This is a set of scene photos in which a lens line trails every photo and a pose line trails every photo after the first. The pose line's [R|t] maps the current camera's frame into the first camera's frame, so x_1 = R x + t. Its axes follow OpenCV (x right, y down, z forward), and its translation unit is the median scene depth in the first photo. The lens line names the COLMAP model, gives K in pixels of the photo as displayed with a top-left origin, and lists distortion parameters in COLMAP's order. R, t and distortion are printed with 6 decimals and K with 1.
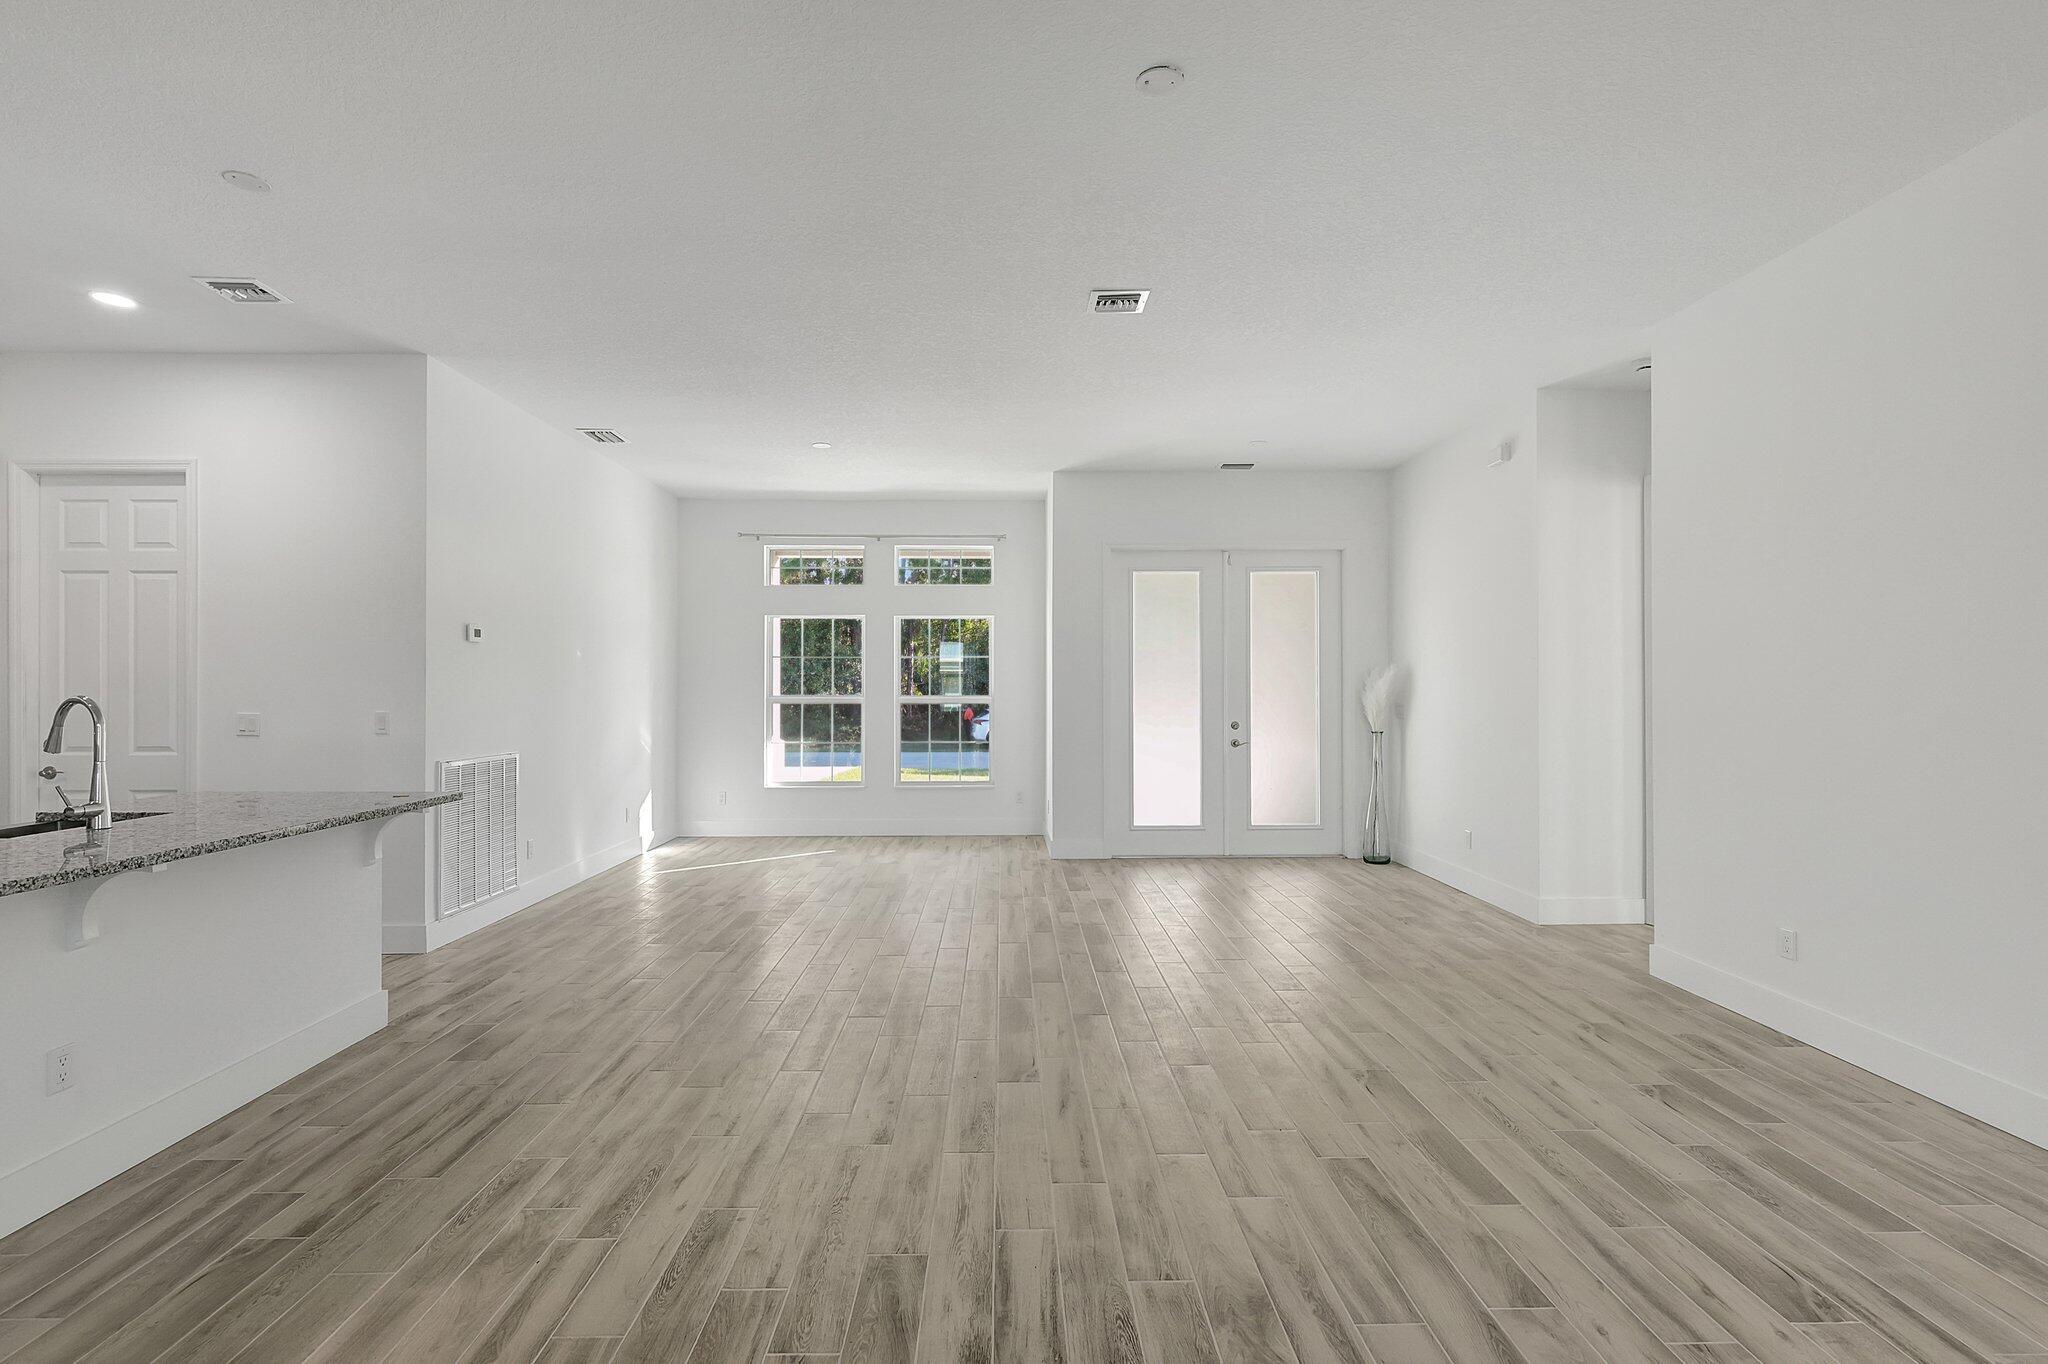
lens RADIAL K [[967.7, 0, 1024.7], [0, 967.7, 680.8], [0, 0, 1]] dist [-0.000354, 0.000696]
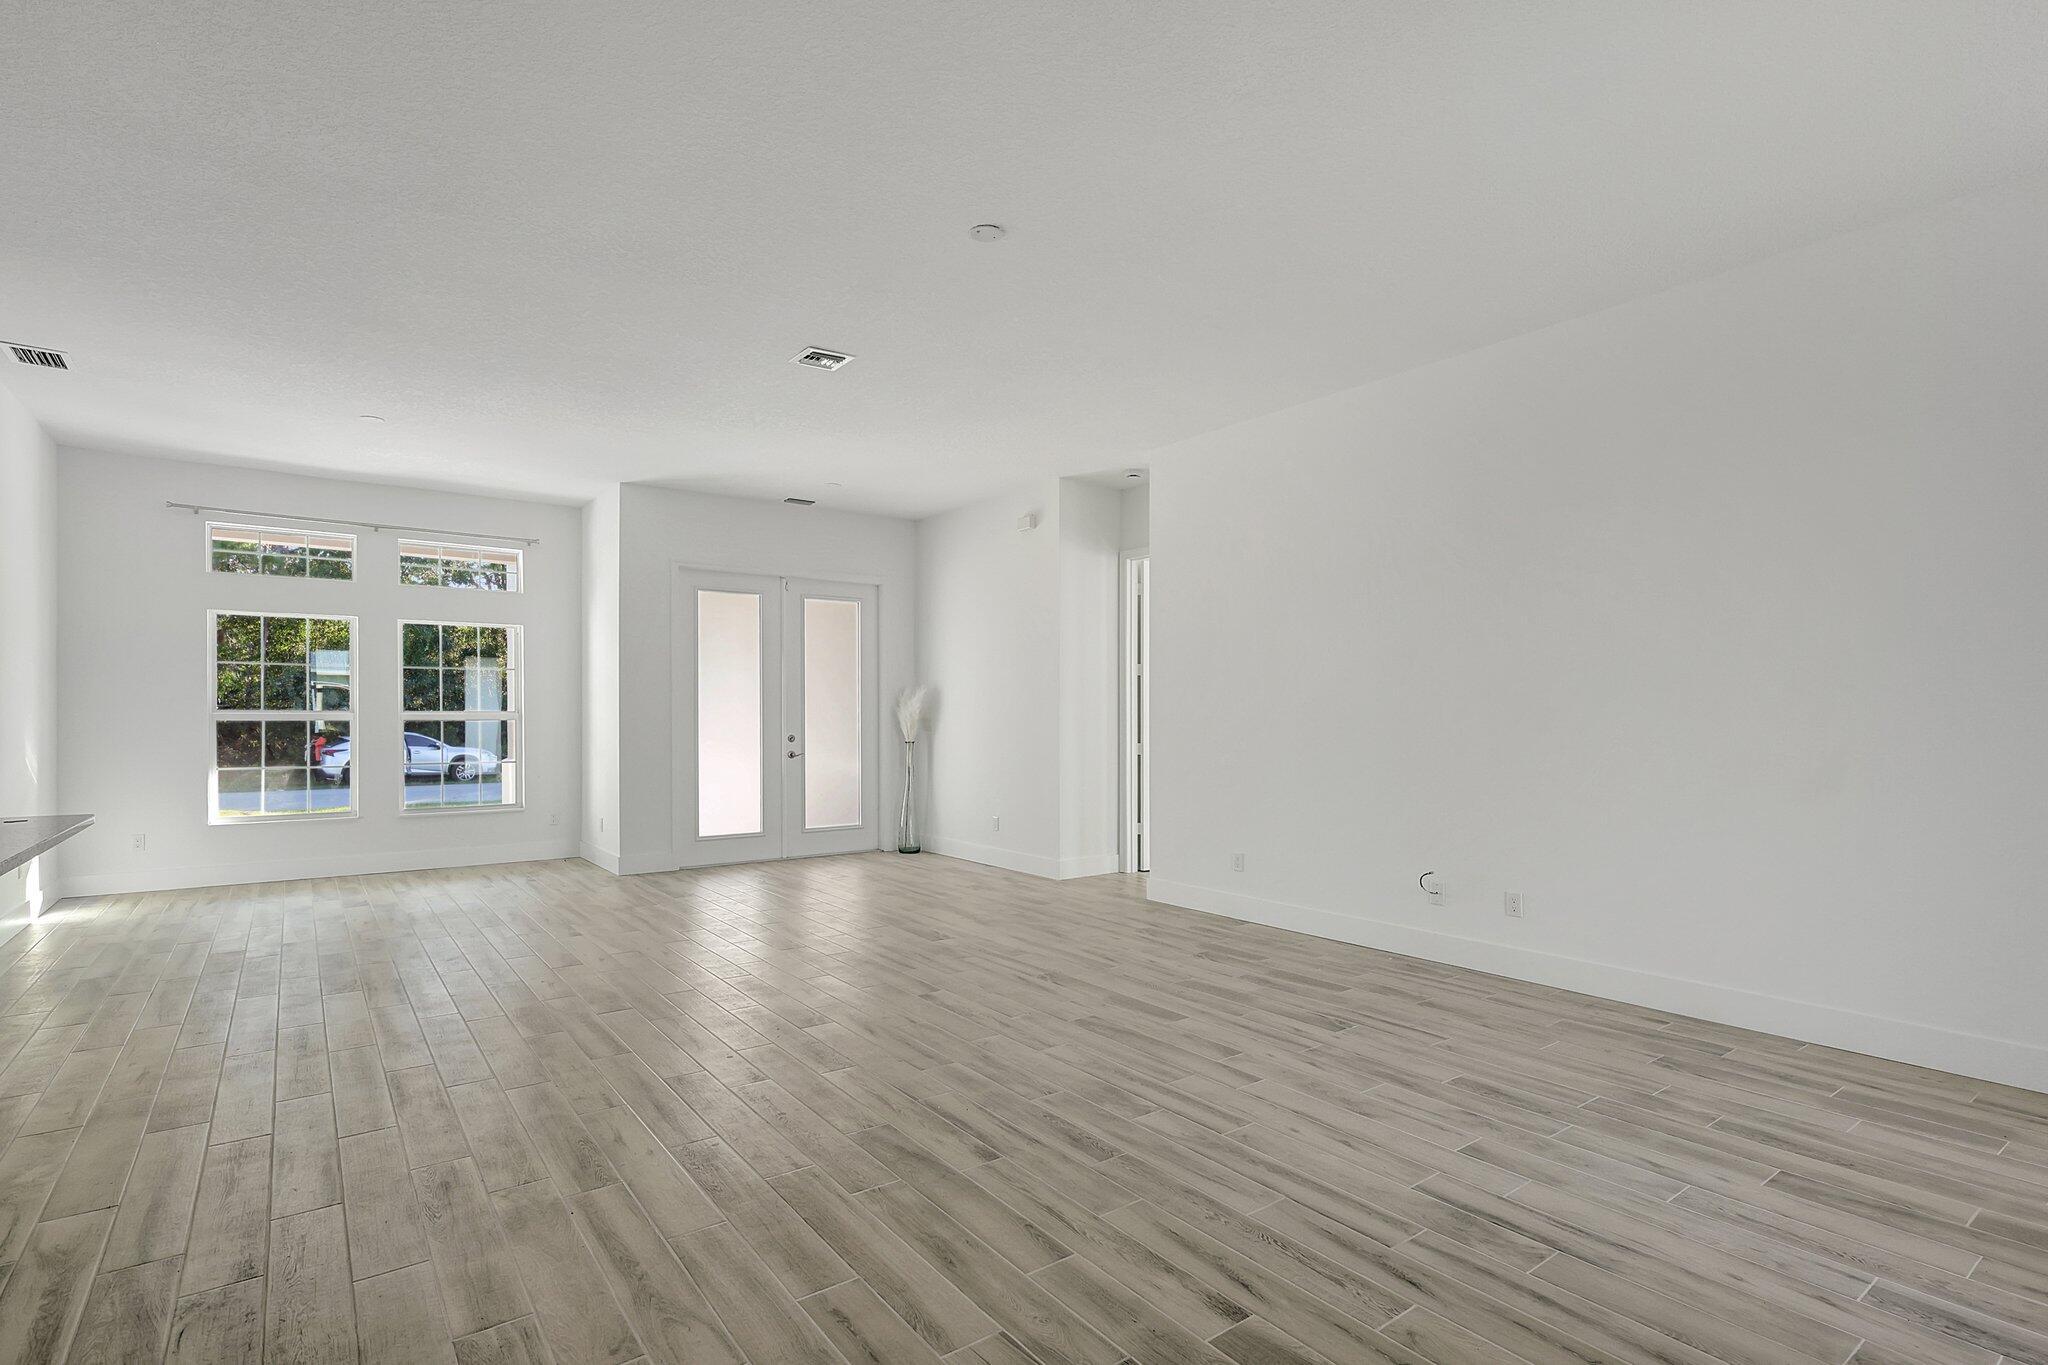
lens RADIAL K [[977.6, 0, 1010.0], [0, 977.6, 727.1], [0, 0, 1]] dist [0.002335, 0.000561]
pose [[0.818628, -0.005492, 0.574297, -0.222913], [-0.005833, 0.999823, 0.017876, 0.012509], [-0.574294, -0.017983, 0.818452, -0.047508]]
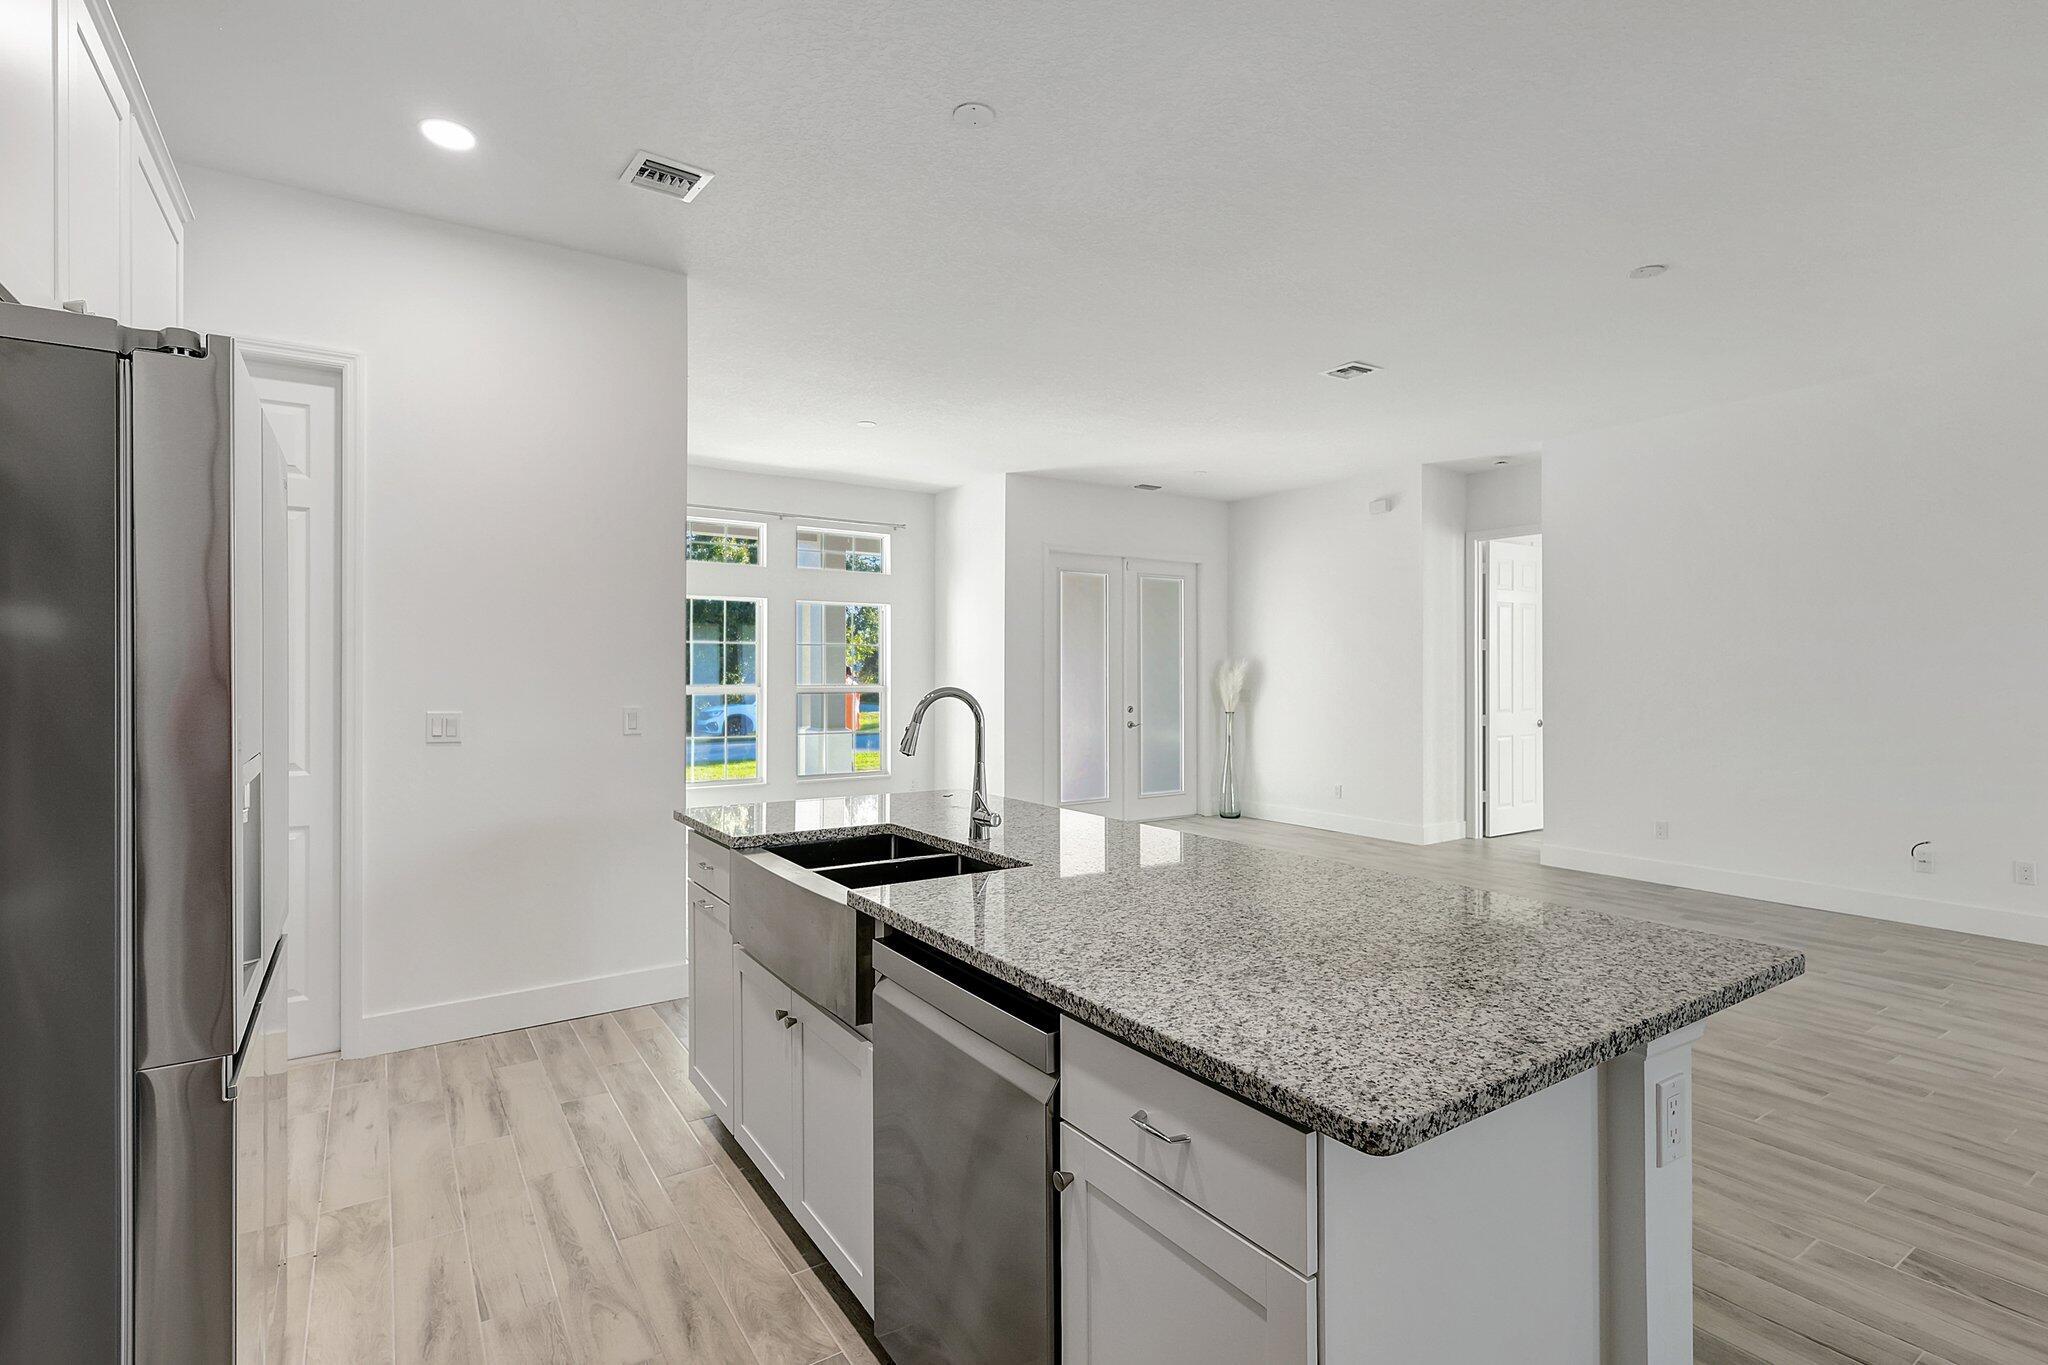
lens RADIAL K [[975.4, 0, 1022.2], [0, 975.4, 672.0], [0, 0, 1]] dist [-0.000310, 0.000504]
pose [[0.839567, 0.003413, 0.543246, -0.547106], [-0.005531, 0.999982, 0.002266, -0.000739], [-0.543228, -0.004907, 0.839571, 0.091682]]
